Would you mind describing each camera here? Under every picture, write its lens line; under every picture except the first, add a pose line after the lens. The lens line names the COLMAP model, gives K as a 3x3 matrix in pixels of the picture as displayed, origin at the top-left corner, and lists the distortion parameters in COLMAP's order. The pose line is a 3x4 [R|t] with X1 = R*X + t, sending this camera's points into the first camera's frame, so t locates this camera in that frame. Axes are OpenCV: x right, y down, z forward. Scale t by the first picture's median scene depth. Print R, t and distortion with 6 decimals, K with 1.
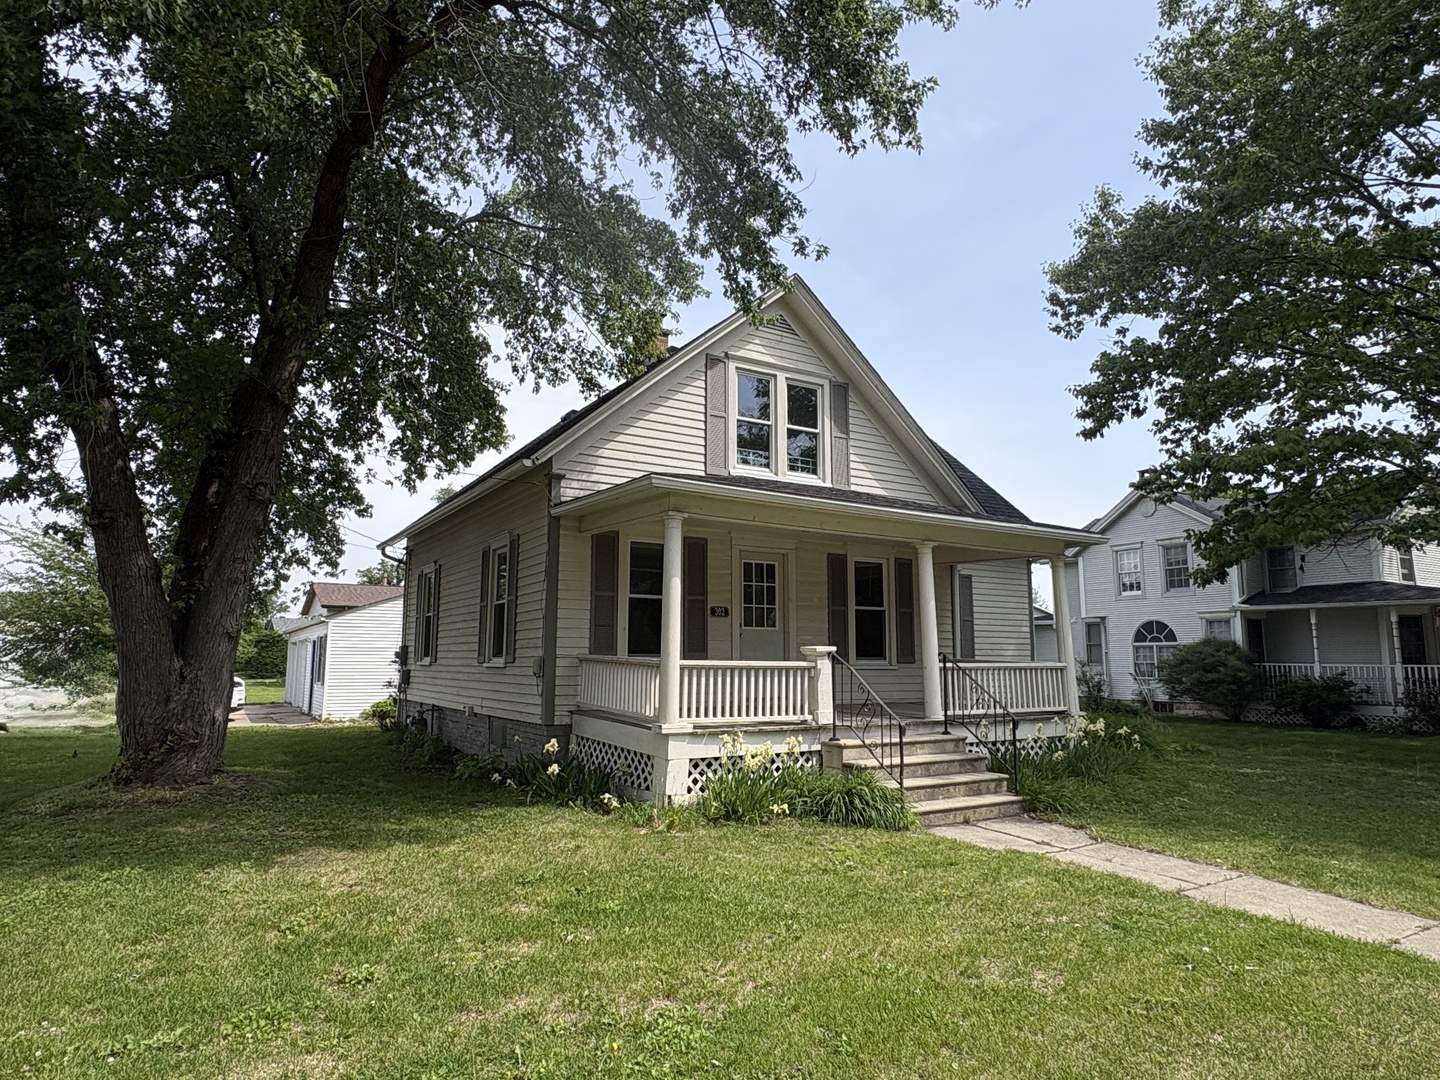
lens RADIAL K [[869.5, 0, 720.5], [0, 869.5, 540.1], [0, 0, 1]] dist [0.001148, 0.000060]
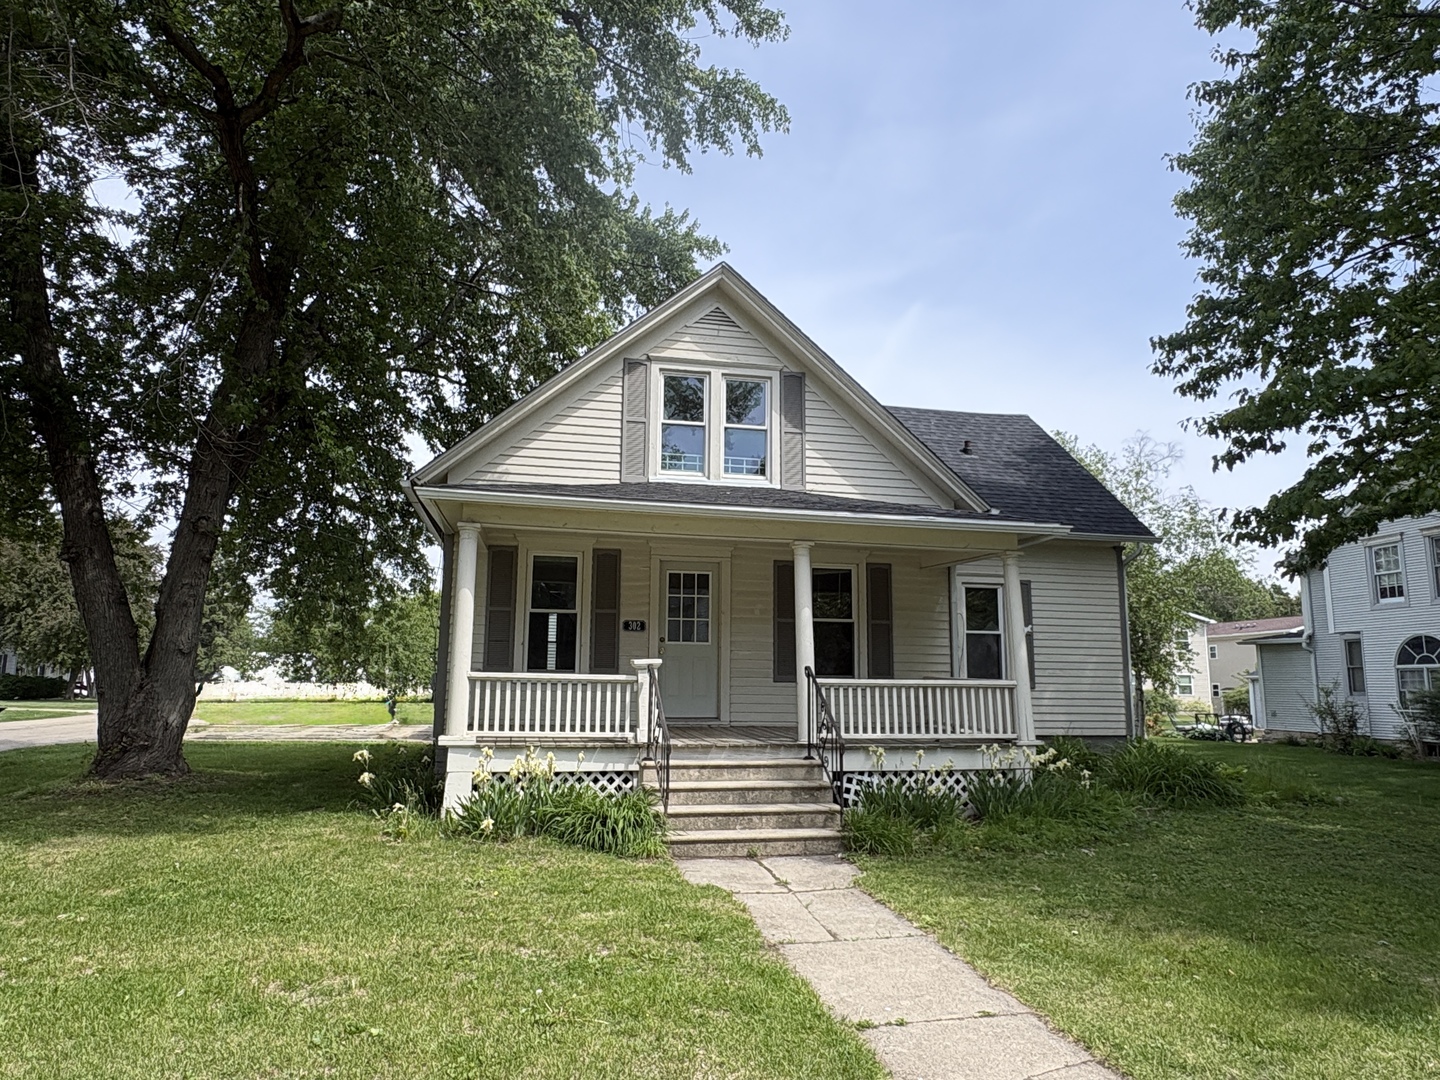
lens RADIAL K [[928.3, 0, 719.1], [0, 928.3, 538.6], [0, 0, 1]] dist [-0.001705, 0.000456]
pose [[0.942620, -0.046921, -0.330554, 0.413689], [0.038591, 0.998751, -0.031724, 0.021997], [0.331630, 0.017147, 0.943254, 0.067592]]
